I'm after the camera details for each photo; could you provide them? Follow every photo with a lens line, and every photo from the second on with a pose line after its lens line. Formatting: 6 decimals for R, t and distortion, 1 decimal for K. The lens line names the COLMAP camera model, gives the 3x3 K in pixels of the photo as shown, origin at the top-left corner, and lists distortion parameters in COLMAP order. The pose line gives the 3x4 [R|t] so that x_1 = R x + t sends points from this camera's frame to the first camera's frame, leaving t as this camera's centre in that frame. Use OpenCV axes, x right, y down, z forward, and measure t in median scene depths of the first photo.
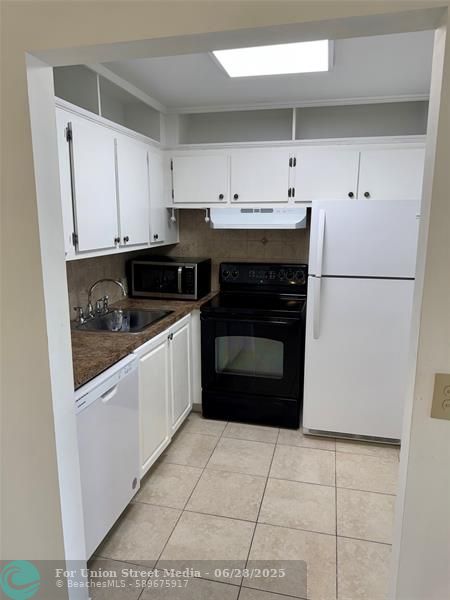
lens RADIAL K [[423.3, 0, 220.5], [0, 423.3, 297.8], [0, 0, 1]] dist [0.023698, -0.037544]
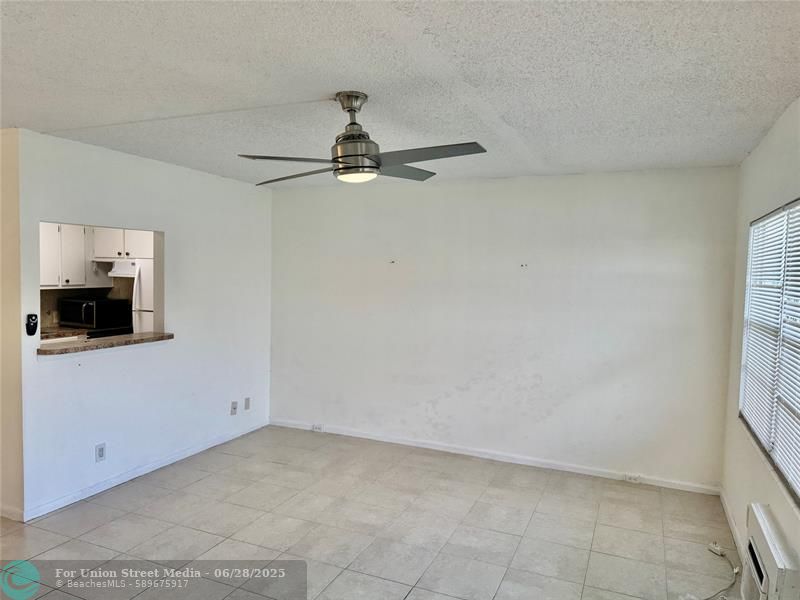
lens RADIAL K [[564.3, 0, 402.5], [0, 564.3, 305.1], [0, 0, 1]] dist [0.023698, -0.037544]
pose [[0.983620, 0.032866, -0.177234, 1.281285], [-0.054358, 0.991547, -0.117811, 0.094257], [0.171863, 0.125515, 0.977092, -0.626479]]
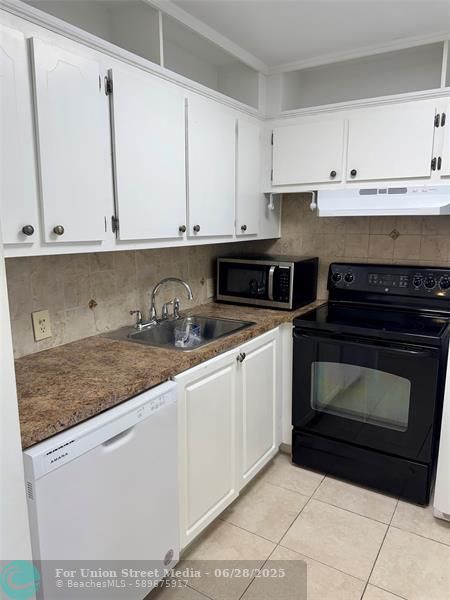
lens RADIAL K [[423.3, 0, 222.1], [0, 423.3, 300.9], [0, 0, 1]] dist [0.023698, -0.037544]
pose [[0.948129, 0.051682, -0.313657, 0.066142], [-0.052489, 0.998604, 0.005877, -0.009511], [0.313523, 0.010891, 0.949518, 0.237477]]
